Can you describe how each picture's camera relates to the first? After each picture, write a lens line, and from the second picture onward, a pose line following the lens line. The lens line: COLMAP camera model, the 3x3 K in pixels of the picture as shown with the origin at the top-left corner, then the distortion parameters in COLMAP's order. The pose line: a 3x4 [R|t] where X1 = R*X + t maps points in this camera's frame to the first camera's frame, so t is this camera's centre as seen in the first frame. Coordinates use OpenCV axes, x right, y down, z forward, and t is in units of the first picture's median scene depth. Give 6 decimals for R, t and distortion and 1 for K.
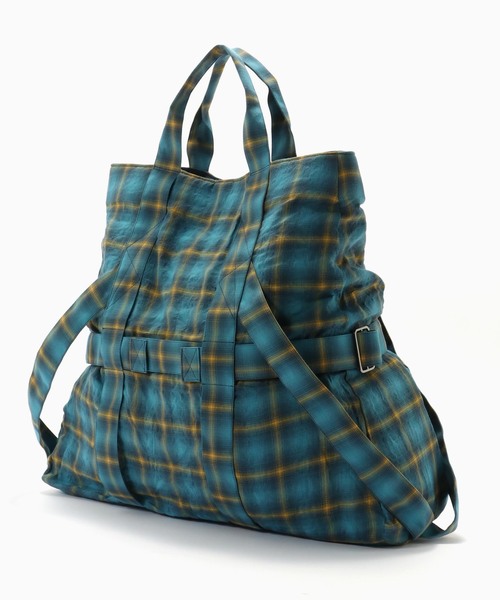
lens RADIAL K [[688.1, 0, 250.0], [0, 688.1, 300.0], [0, 0, 1]] dist [0.003844, -0.004856]
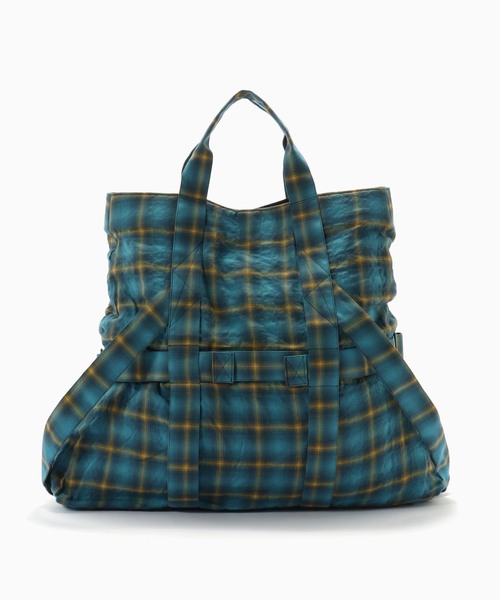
lens RADIAL K [[608.0, 0, 250.0], [0, 608.0, 300.0], [0, 0, 1]] dist [-0.002934, 0.006311]
pose [[0.934007, -0.040183, 0.354988, -0.458391], [0.047704, 0.998784, -0.012456, -0.012582], [-0.354056, 0.028569, 0.934788, 0.076336]]
